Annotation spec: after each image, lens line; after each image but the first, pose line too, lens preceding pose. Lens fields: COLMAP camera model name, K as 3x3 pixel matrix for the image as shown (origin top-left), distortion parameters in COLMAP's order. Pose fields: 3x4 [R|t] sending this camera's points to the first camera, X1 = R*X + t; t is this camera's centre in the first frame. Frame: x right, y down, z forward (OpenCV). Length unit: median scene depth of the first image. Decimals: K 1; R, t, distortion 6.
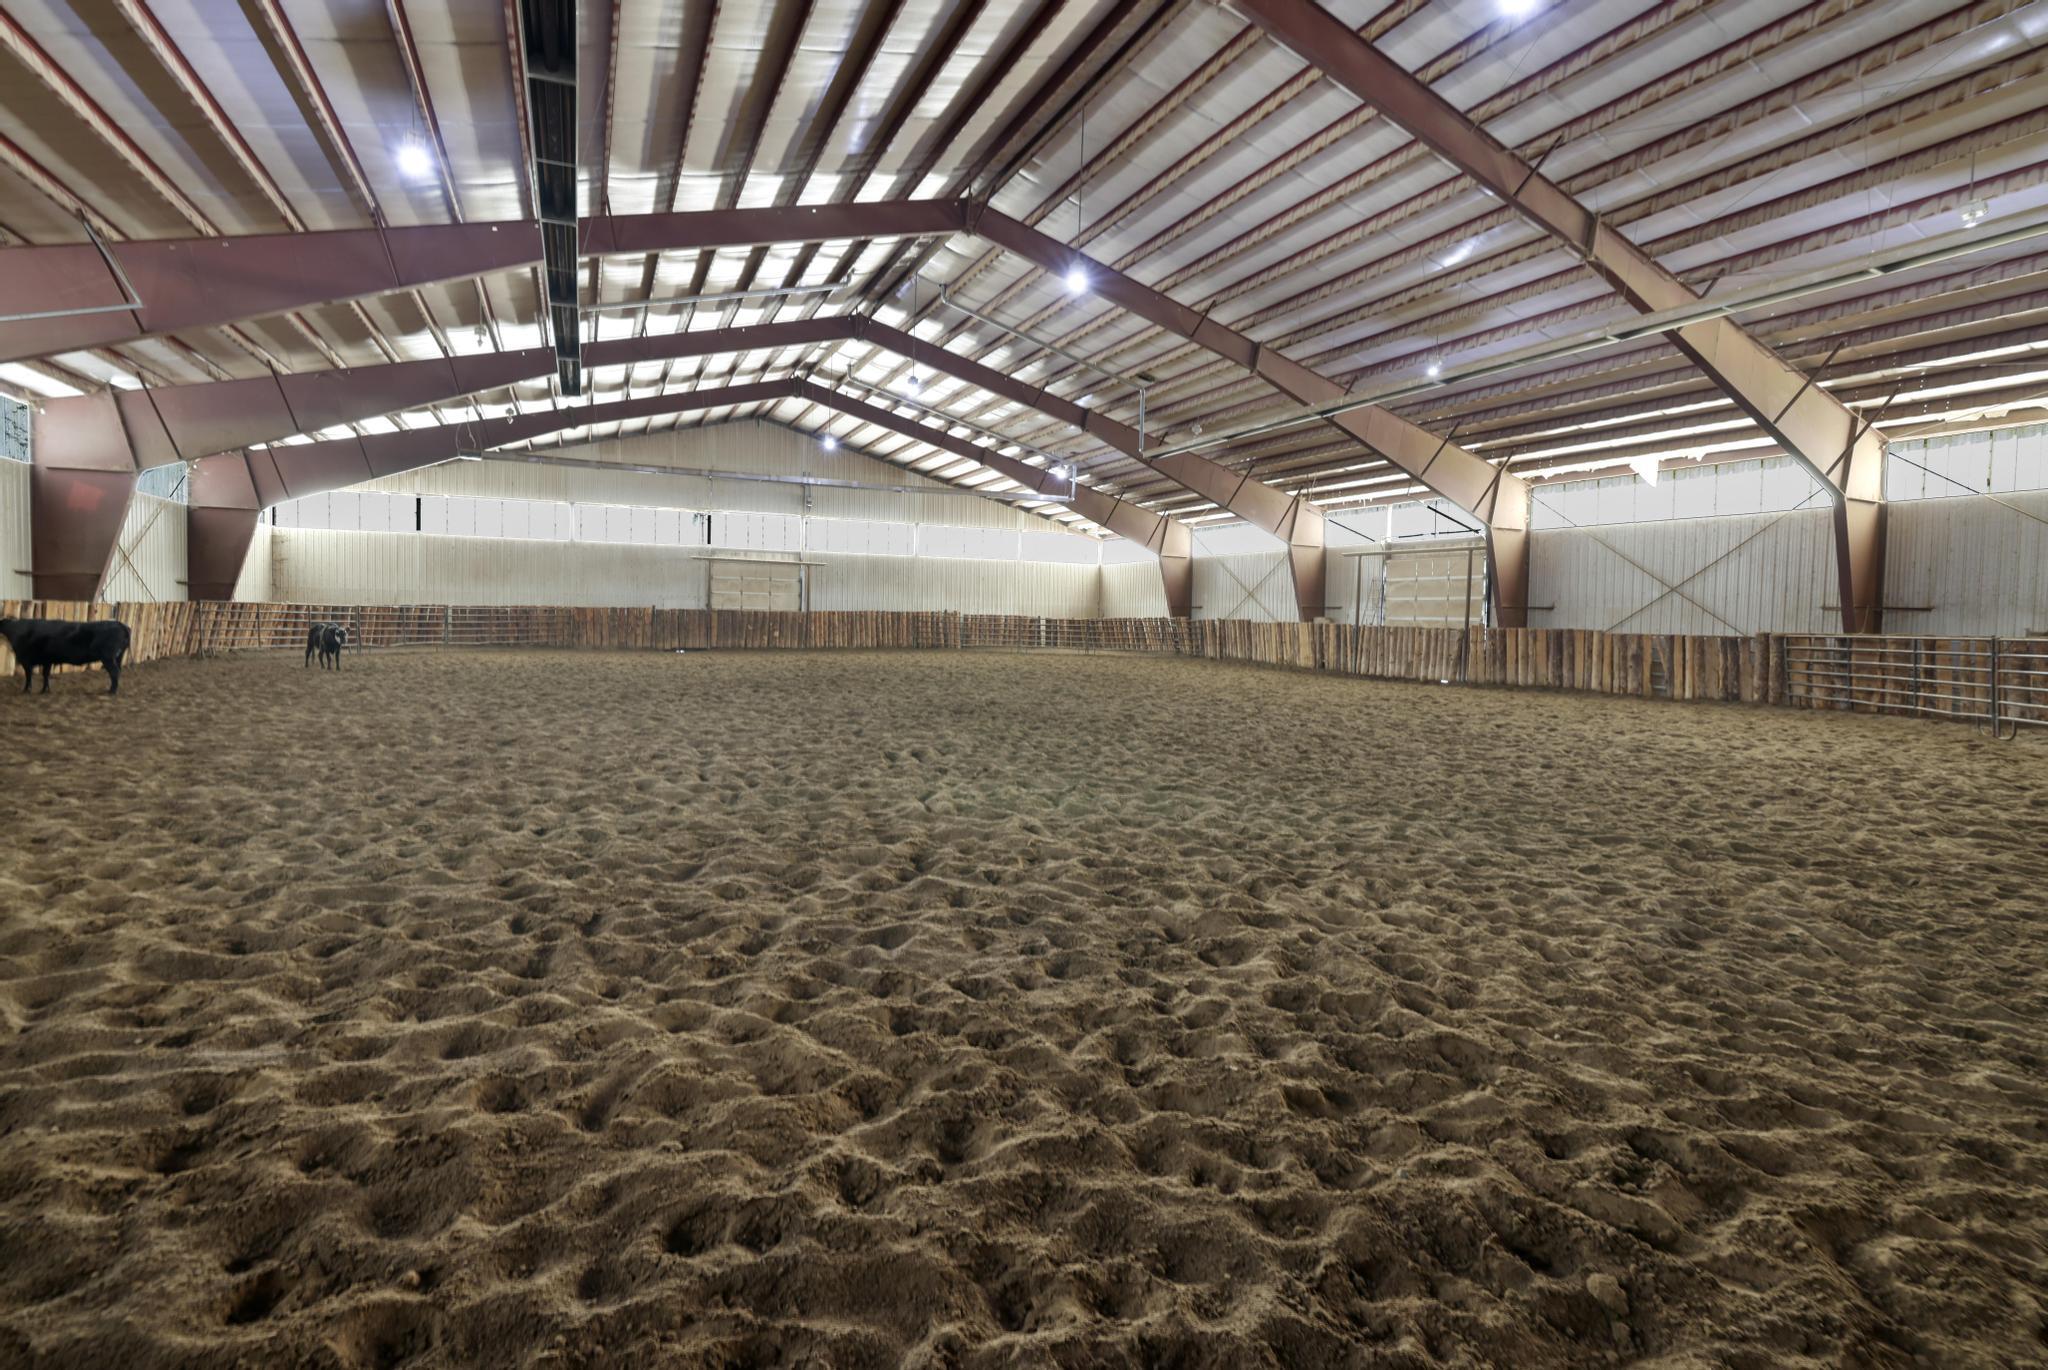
lens RADIAL K [[914.5, 0, 1031.6], [0, 914.5, 671.4], [0, 0, 1]] dist [-0.048796, 0.019911]
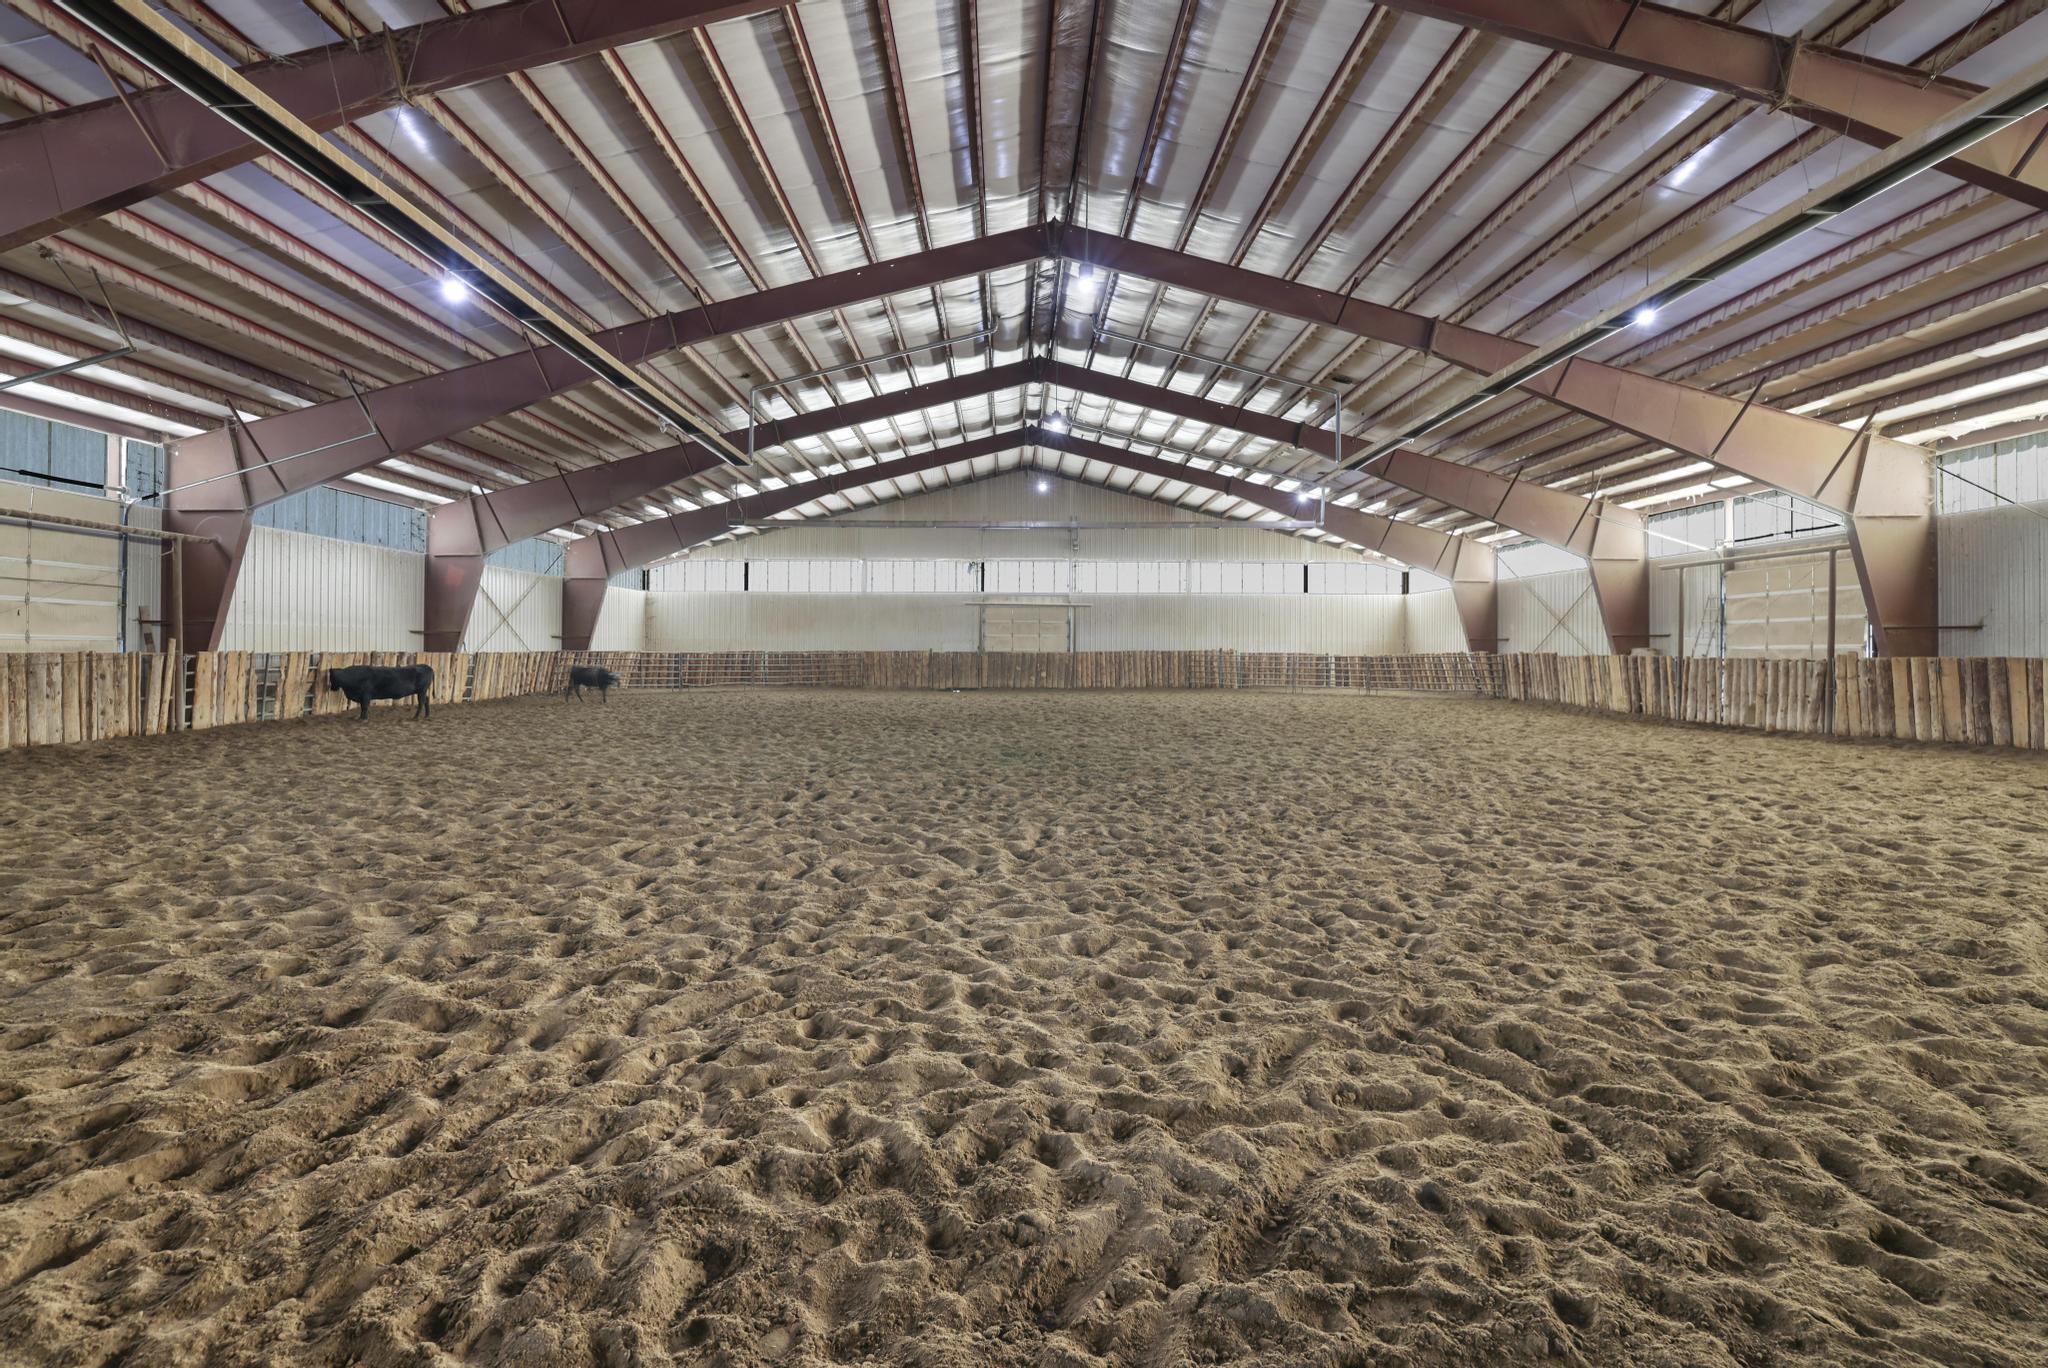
lens RADIAL K [[911.8, 0, 1006.7], [0, 911.8, 665.0], [0, 0, 1]] dist [-0.047465, 0.020317]
pose [[0.903351, -0.011192, -0.428757, 0.155279], [-0.011189, 0.998704, -0.049643, -0.000384], [0.428757, 0.049642, 0.902055, 0.067631]]
